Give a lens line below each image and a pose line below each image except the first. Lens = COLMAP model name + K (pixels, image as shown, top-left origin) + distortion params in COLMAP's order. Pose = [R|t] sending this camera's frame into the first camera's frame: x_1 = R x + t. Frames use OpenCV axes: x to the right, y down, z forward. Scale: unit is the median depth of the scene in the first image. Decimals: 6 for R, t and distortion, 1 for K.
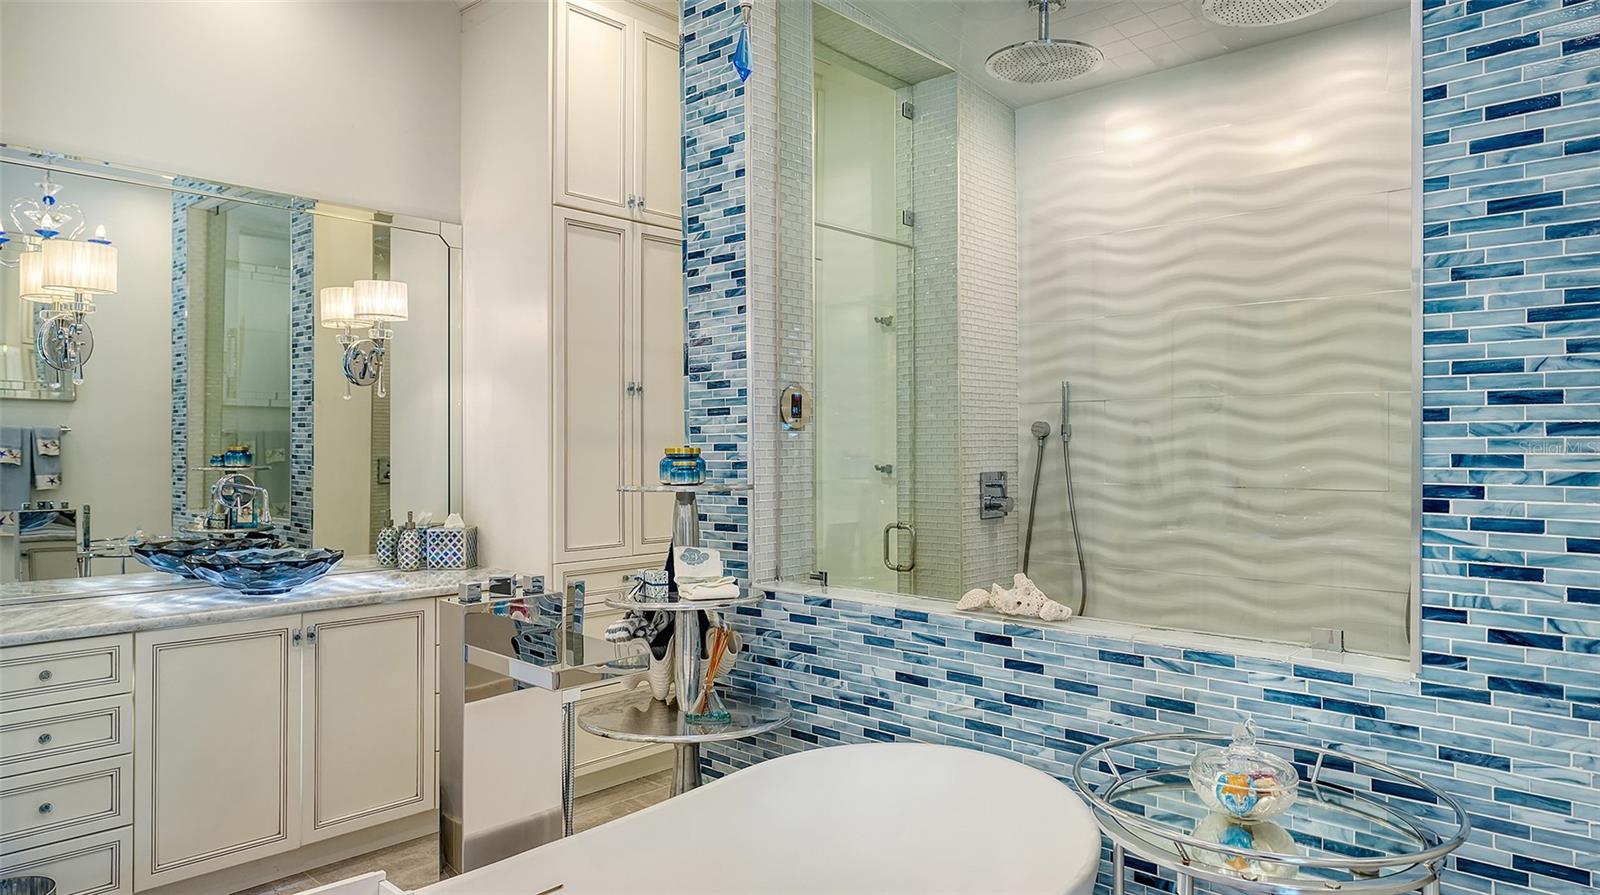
lens RADIAL K [[1006.0, 0, 801.6], [0, 1006.0, 408.7], [0, 0, 1]] dist [-0.002767, -0.001011]
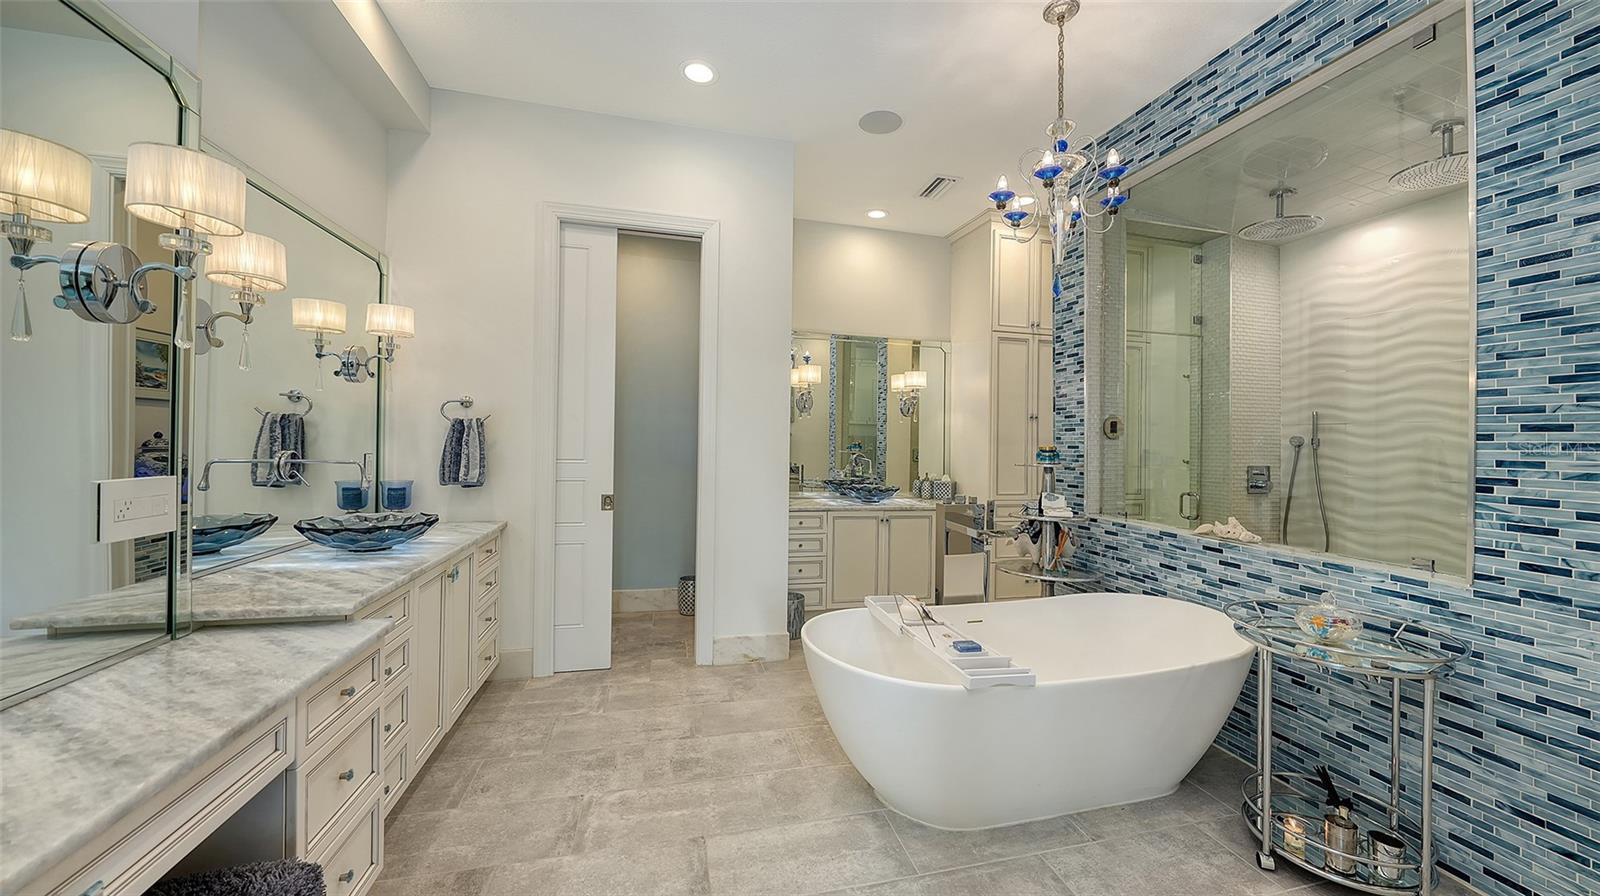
lens RADIAL K [[563.0, 0, 800.0], [0, 563.0, 448.0], [0, 0, 1]] dist [-0.001455, -0.000107]
pose [[0.827305, 0.024591, -0.561214, 0.122113], [-0.000413, 0.999068, 0.043168, -0.010581], [0.561752, -0.035481, 0.826544, -0.297348]]
